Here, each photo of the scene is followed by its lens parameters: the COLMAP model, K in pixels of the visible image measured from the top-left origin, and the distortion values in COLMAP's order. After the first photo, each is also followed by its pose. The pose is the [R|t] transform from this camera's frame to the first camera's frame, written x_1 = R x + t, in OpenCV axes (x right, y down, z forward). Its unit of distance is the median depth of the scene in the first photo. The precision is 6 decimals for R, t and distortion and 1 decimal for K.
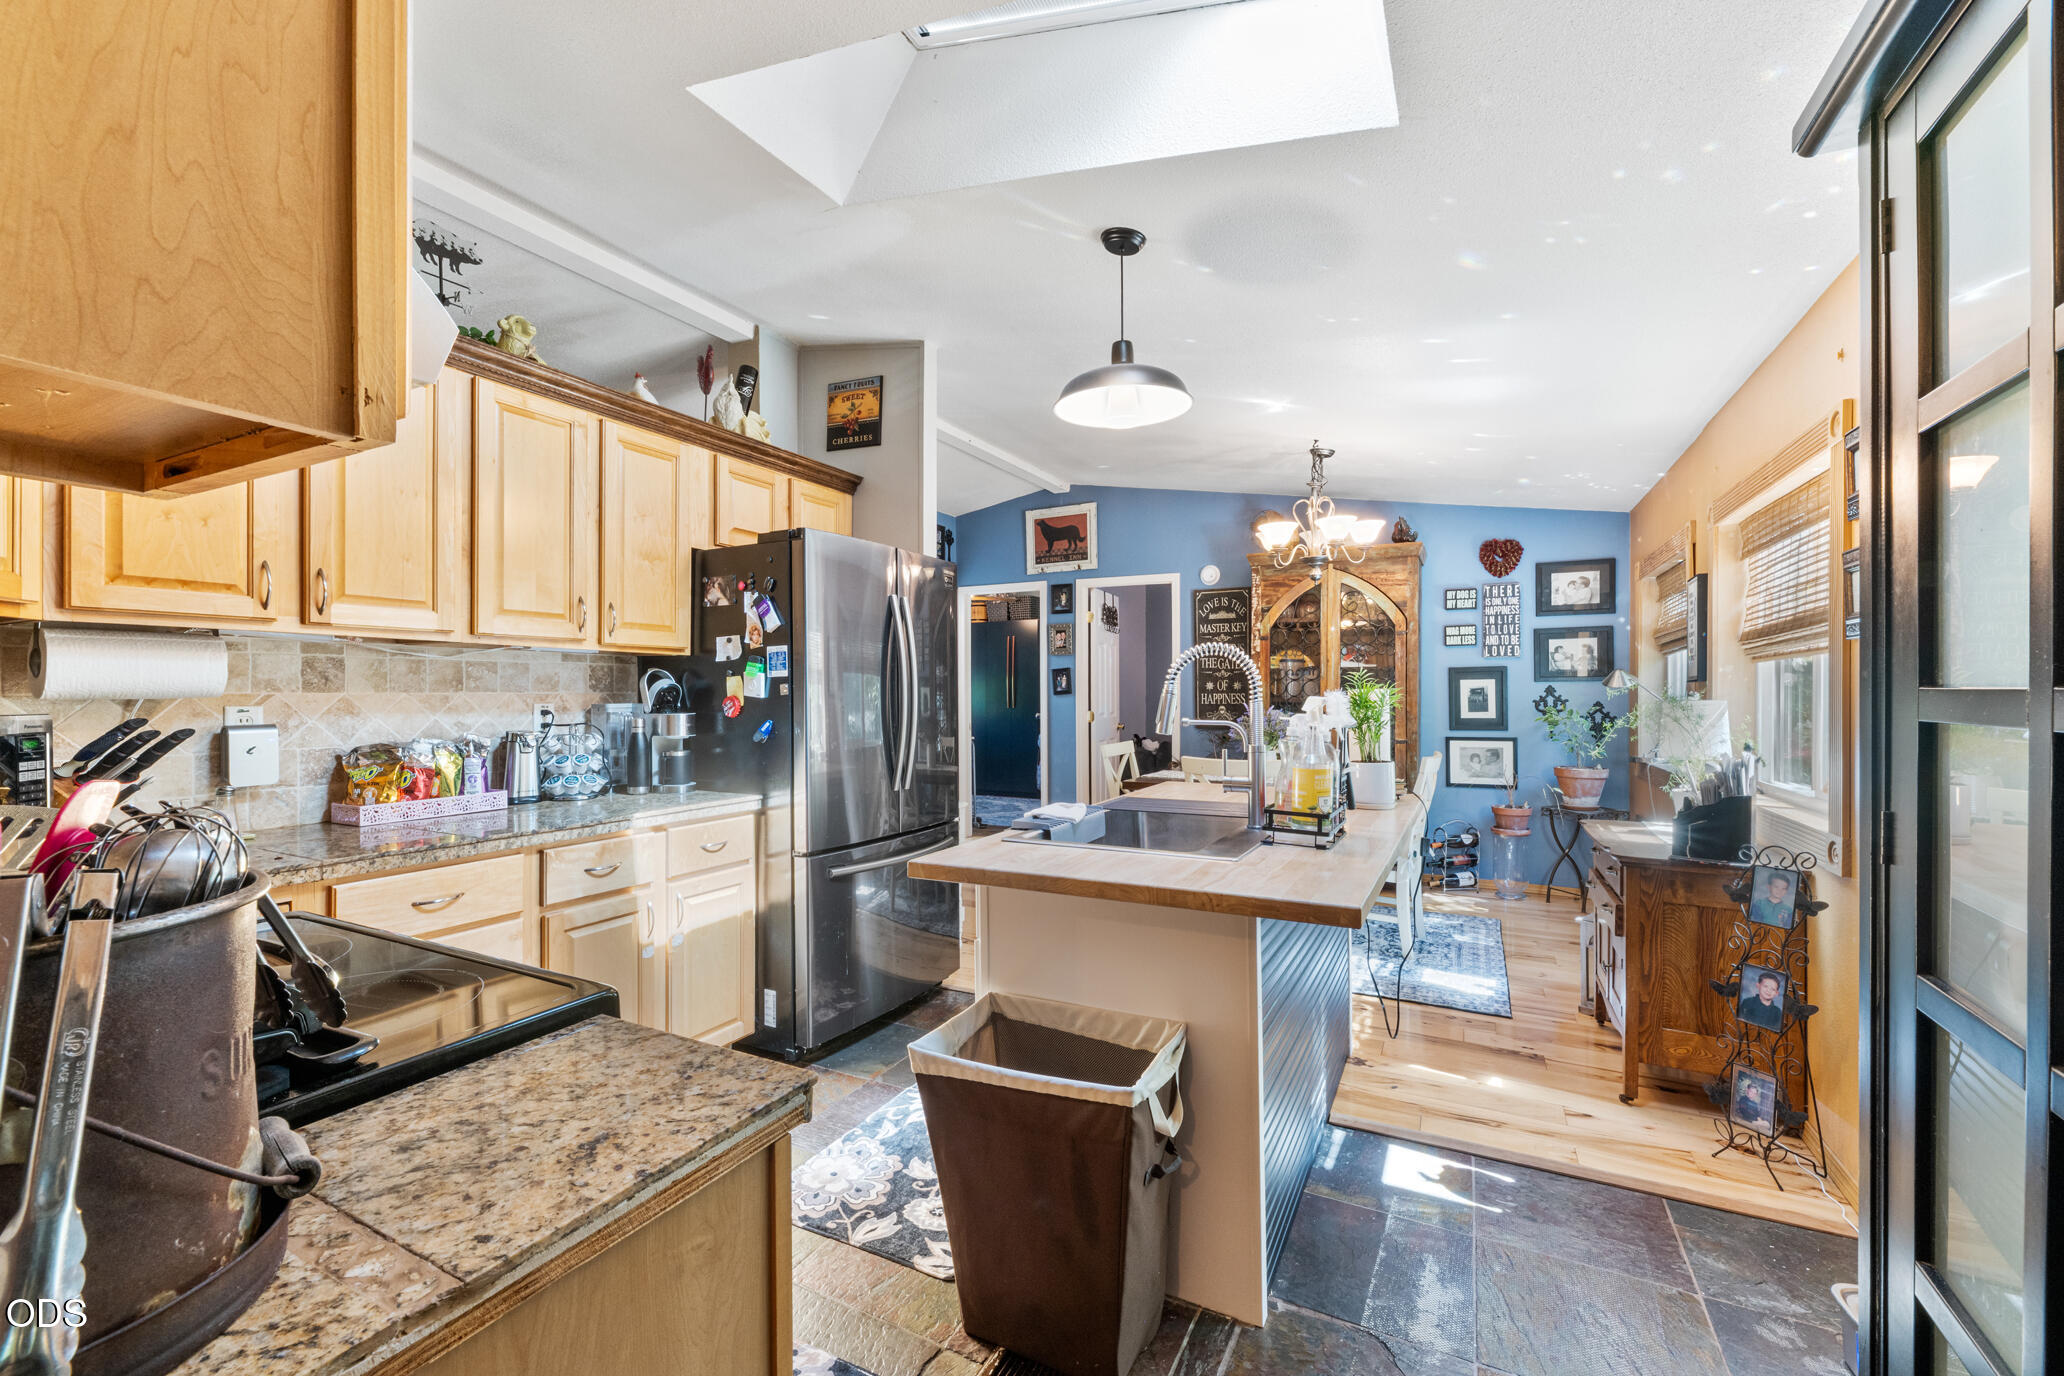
lens RADIAL K [[819.5, 0, 1029.5], [0, 819.5, 689.4], [0, 0, 1]] dist [0.002747, -0.000779]
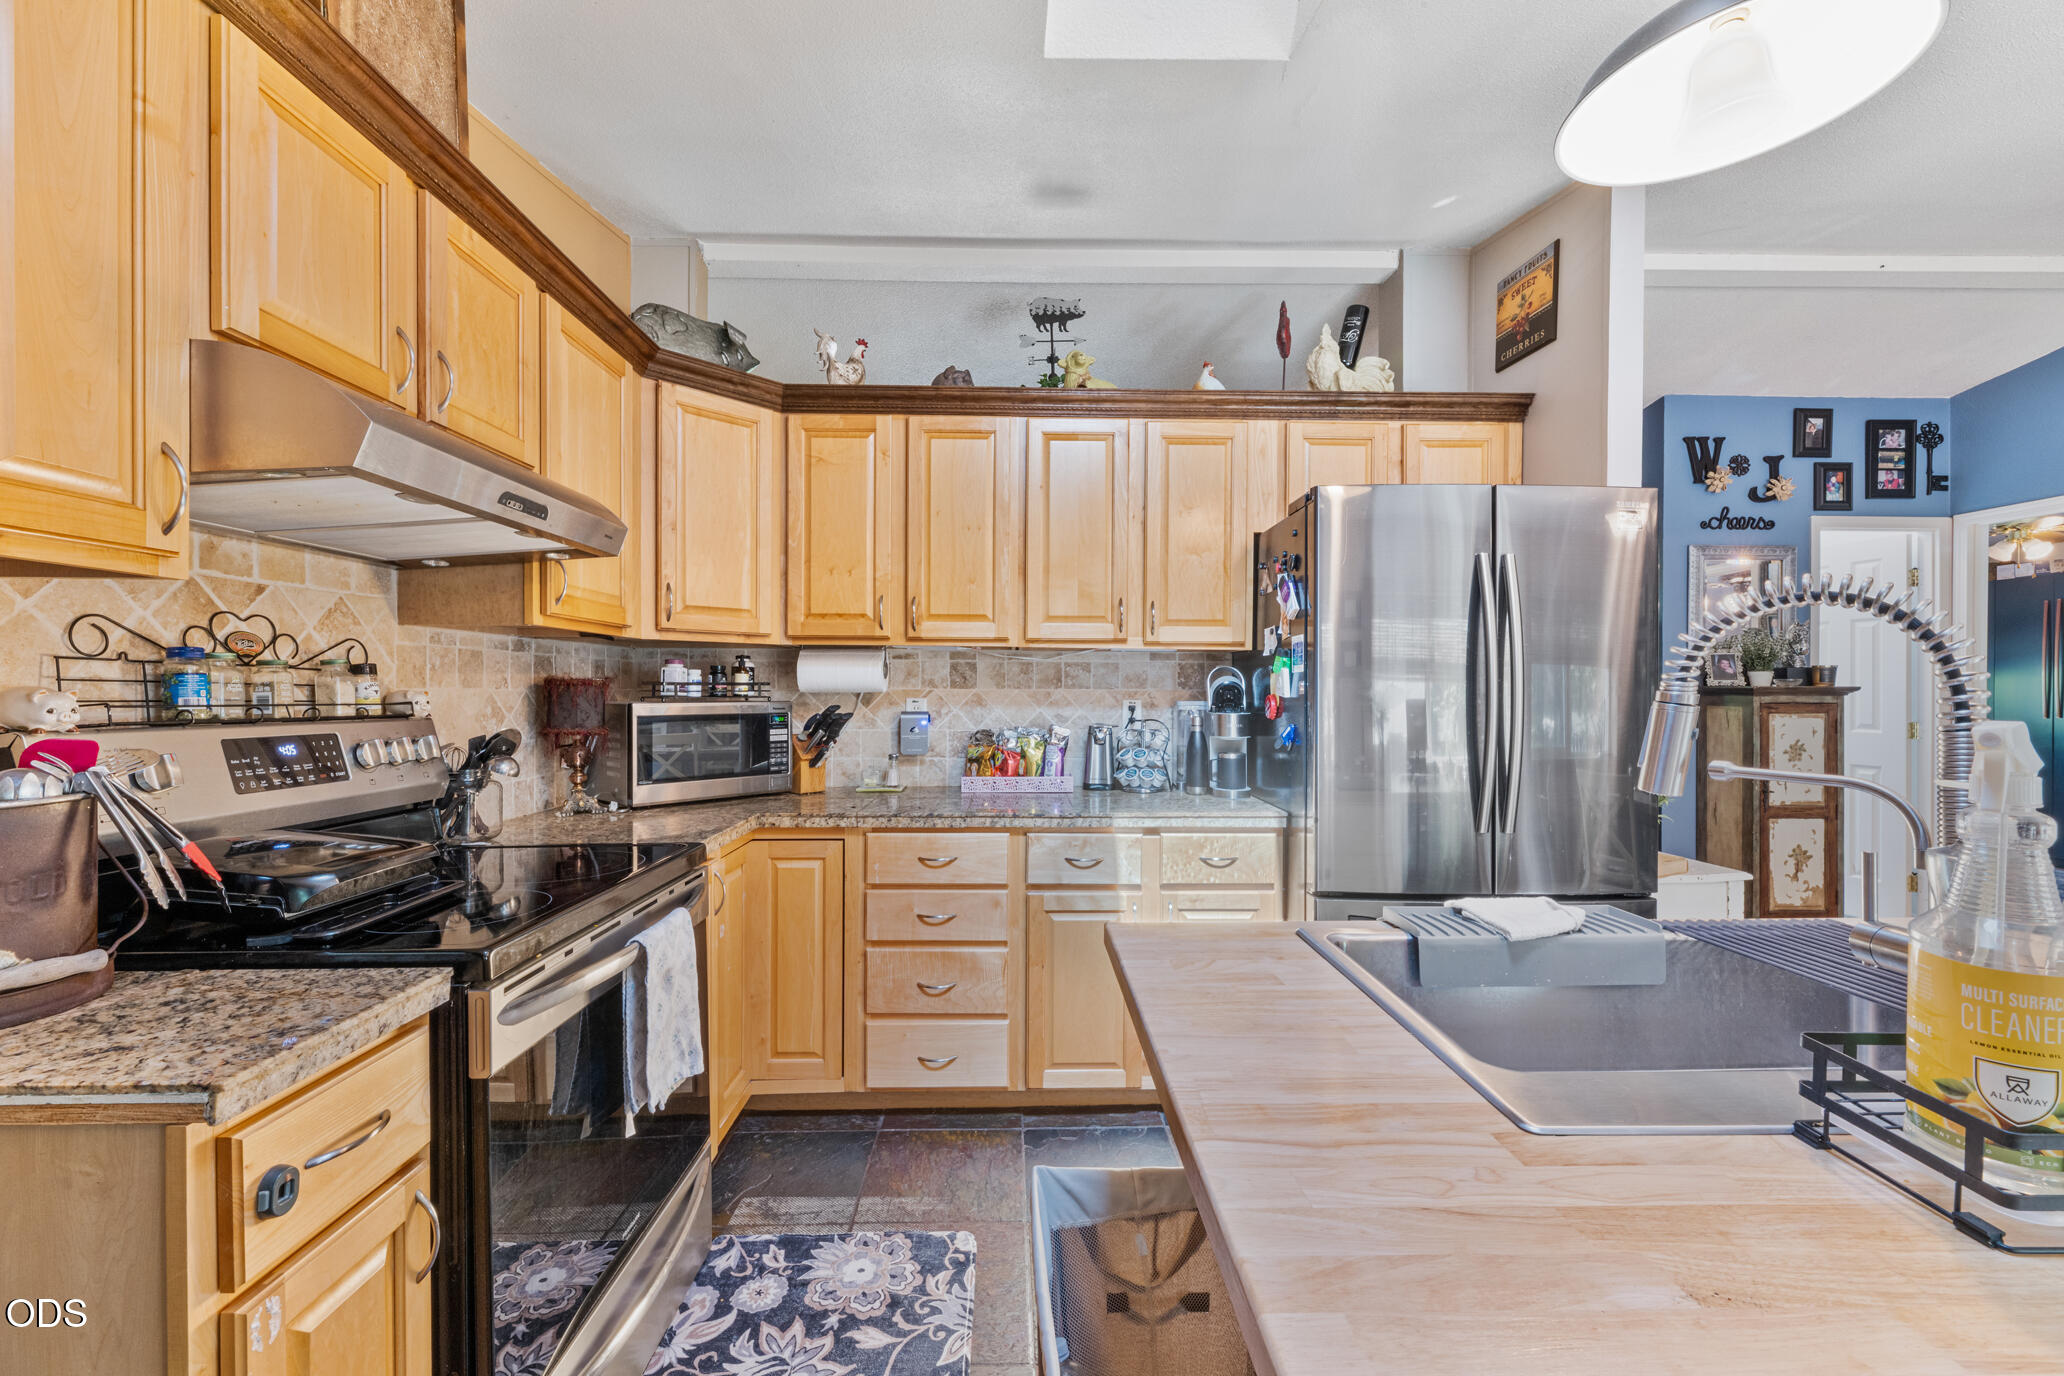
lens RADIAL K [[819.5, 0, 1030.6], [0, 819.5, 688.8], [0, 0, 1]] dist [0.002747, -0.000779]
pose [[0.495858, 0.005790, -0.868384, 0.287687], [-0.001622, 0.999982, 0.005741, -0.003309], [0.868402, -0.001438, 0.495859, 0.361422]]
